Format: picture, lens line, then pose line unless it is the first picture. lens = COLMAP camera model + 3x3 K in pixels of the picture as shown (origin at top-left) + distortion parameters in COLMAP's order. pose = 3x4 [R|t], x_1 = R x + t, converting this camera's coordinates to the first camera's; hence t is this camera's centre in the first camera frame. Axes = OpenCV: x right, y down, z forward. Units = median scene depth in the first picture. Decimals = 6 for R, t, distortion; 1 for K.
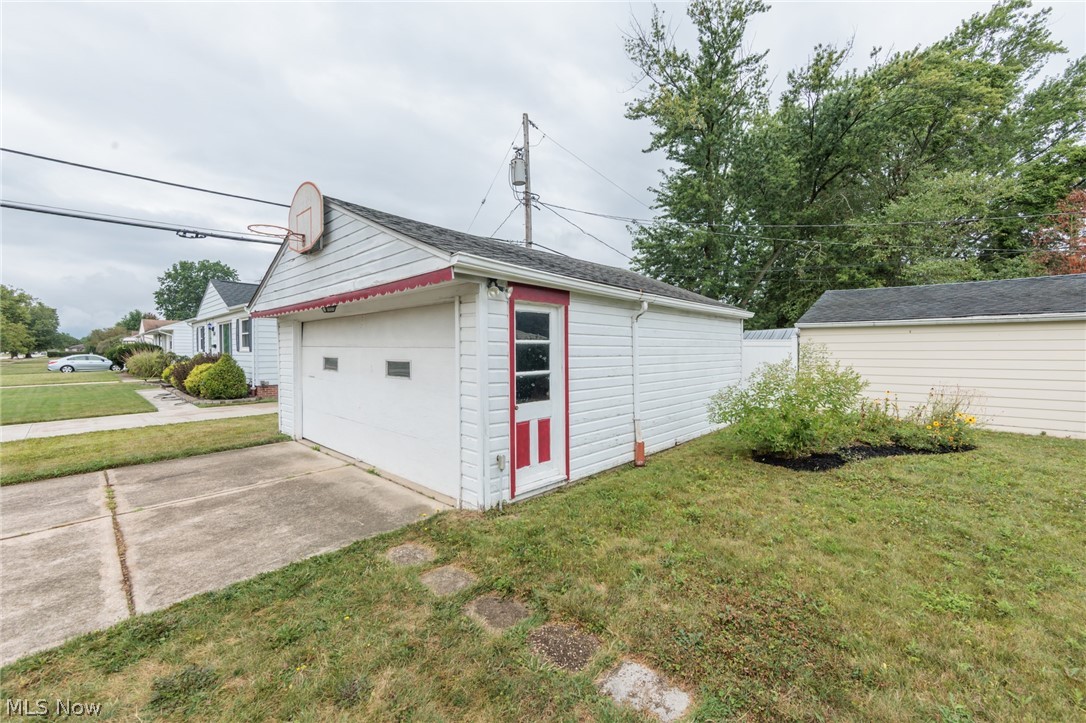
lens RADIAL K [[425.1, 0, 516.8], [0, 425.1, 359.5], [0, 0, 1]] dist [-0.000799, -0.000664]
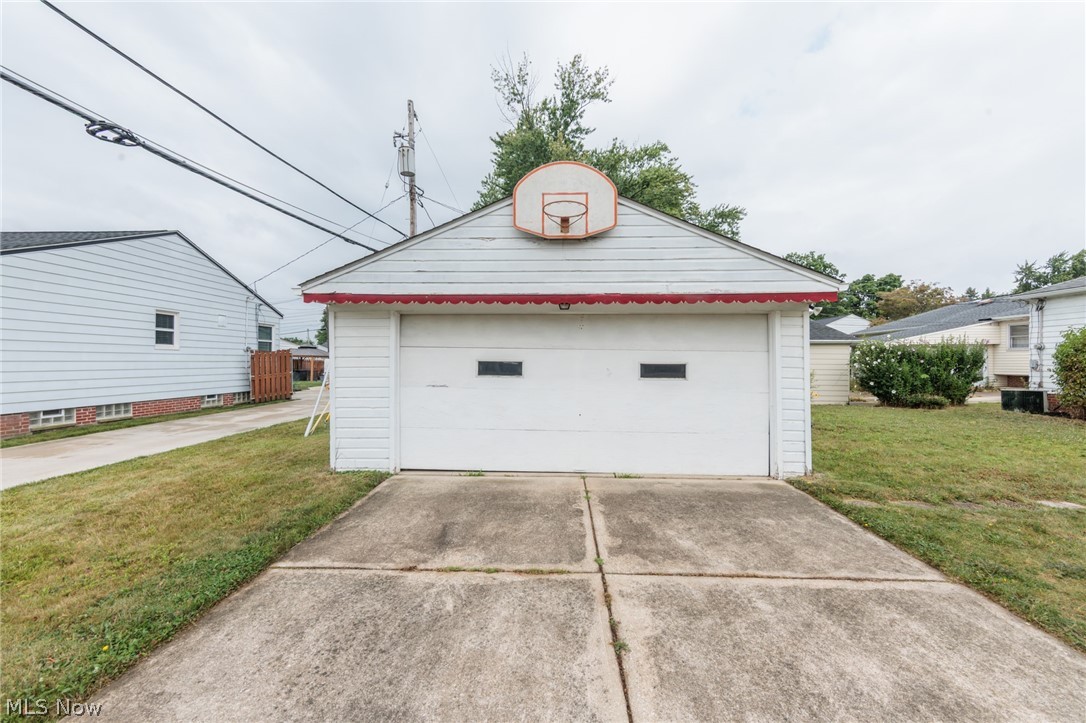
lens RADIAL K [[425.1, 0, 536.3], [0, 425.1, 360.7], [0, 0, 1]] dist [-0.000799, -0.000664]
pose [[0.755975, 0.004487, 0.654585, -1.646562], [0.005485, 0.999898, -0.013188, 0.010169], [-0.654578, 0.013560, 0.755873, 0.557426]]
